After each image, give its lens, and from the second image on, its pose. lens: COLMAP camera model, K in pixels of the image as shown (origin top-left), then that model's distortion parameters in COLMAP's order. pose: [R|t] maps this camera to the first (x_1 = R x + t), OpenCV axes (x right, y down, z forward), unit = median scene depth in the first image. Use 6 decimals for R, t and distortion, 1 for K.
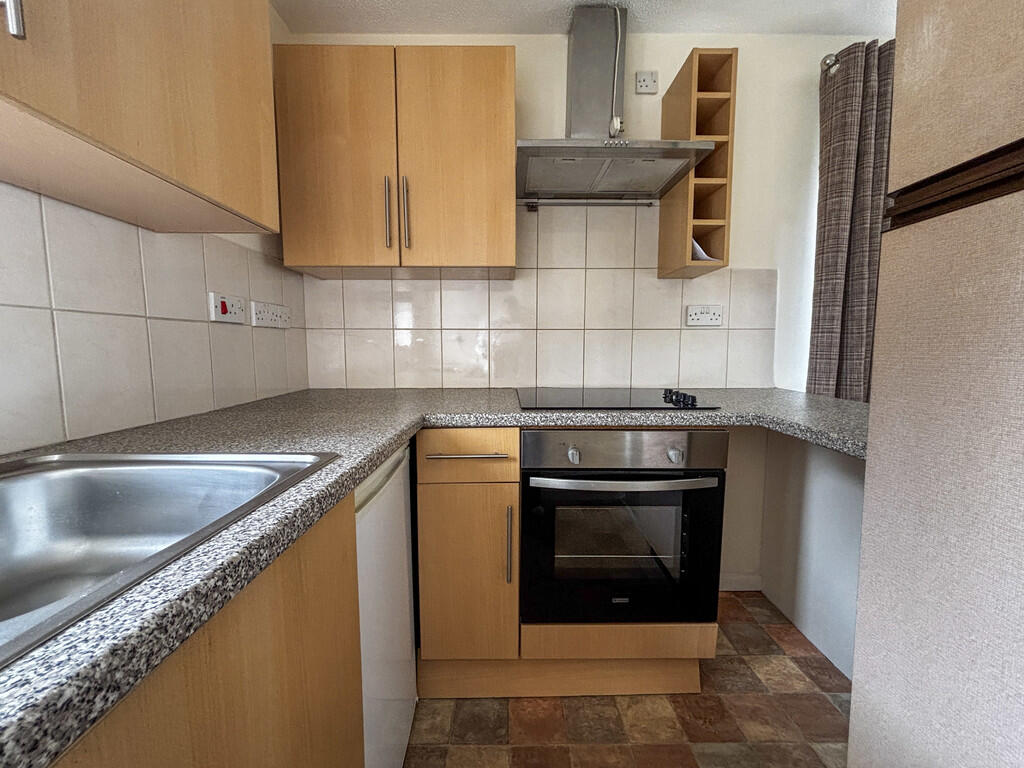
lens RADIAL K [[417.1, 0, 510.7], [0, 417.1, 386.8], [0, 0, 1]] dist [-0.002444, 0.000040]
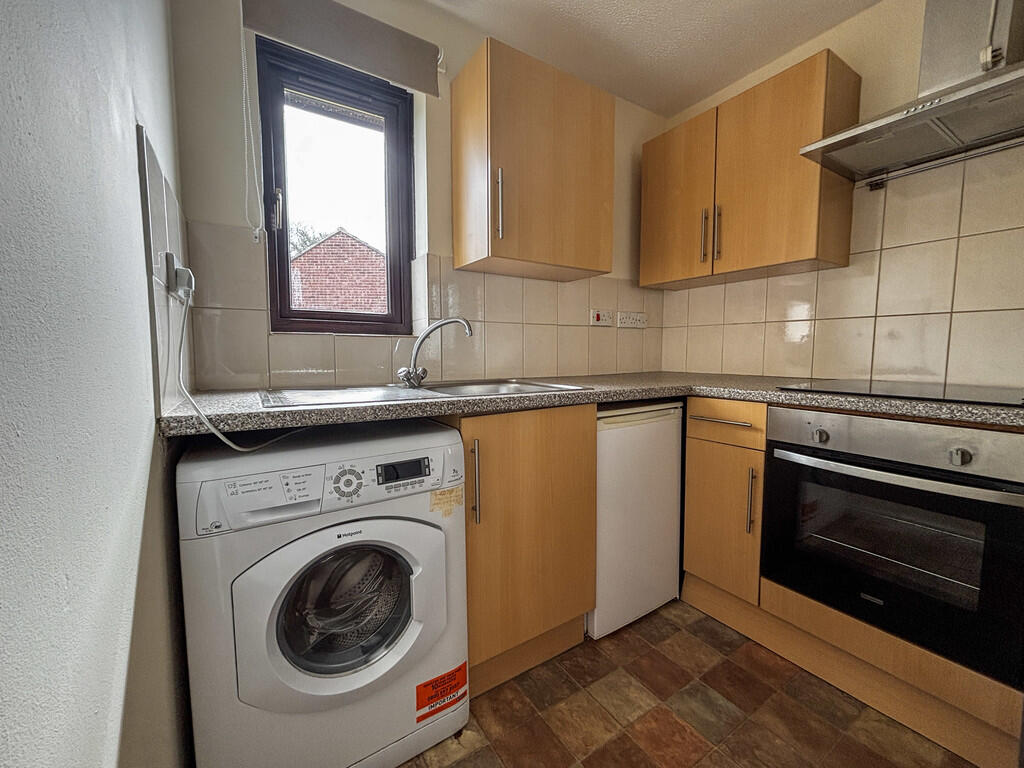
lens RADIAL K [[417.1, 0, 515.3], [0, 417.1, 383.3], [0, 0, 1]] dist [-0.002444, 0.000040]
pose [[0.538593, 0.065462, -0.840019, 0.603483], [-0.075561, 0.996713, 0.029226, 0.059158], [0.839171, 0.047731, 0.541769, -0.218292]]
